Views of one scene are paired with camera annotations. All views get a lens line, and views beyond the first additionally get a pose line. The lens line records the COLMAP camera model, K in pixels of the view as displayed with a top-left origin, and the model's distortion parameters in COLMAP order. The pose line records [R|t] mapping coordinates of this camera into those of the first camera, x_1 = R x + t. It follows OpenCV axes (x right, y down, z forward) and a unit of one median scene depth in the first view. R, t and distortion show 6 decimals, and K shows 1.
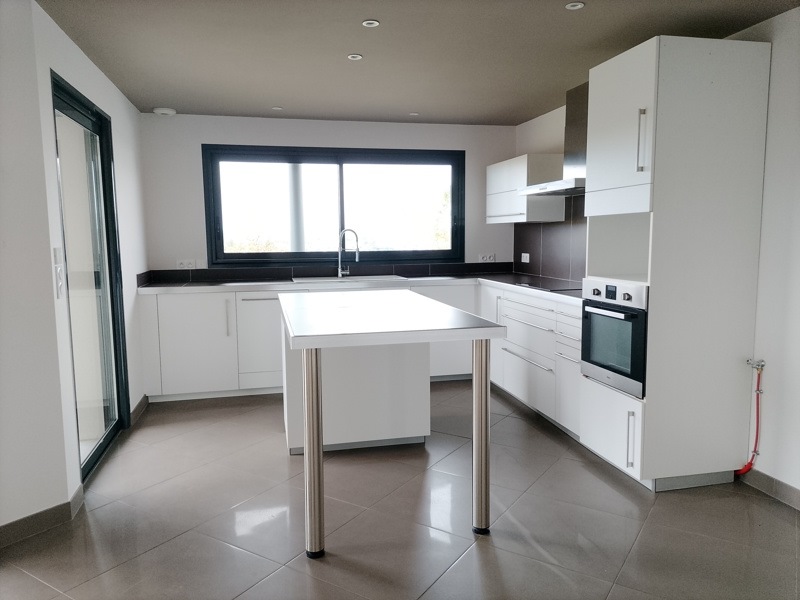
lens RADIAL K [[581.1, 0, 400.0], [0, 581.1, 300.0], [0, 0, 1]] dist [0.007711, 0.001367]
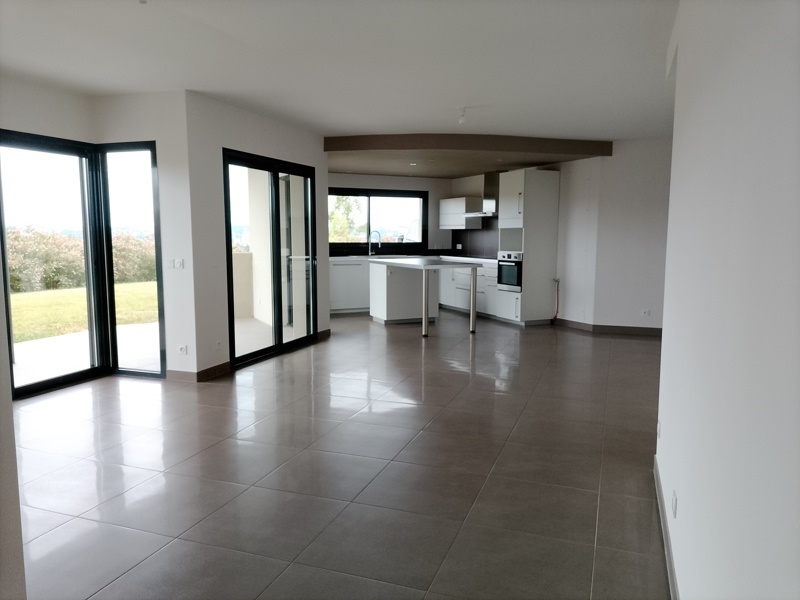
lens RADIAL K [[581.1, 0, 400.0], [0, 581.1, 300.0], [0, 0, 1]] dist [0.007711, 0.001367]
pose [[0.972898, -0.010385, 0.231002, -0.686515], [0.010314, 0.999946, 0.001514, 0.162037], [-0.231006, 0.000910, 0.972952, -1.372751]]
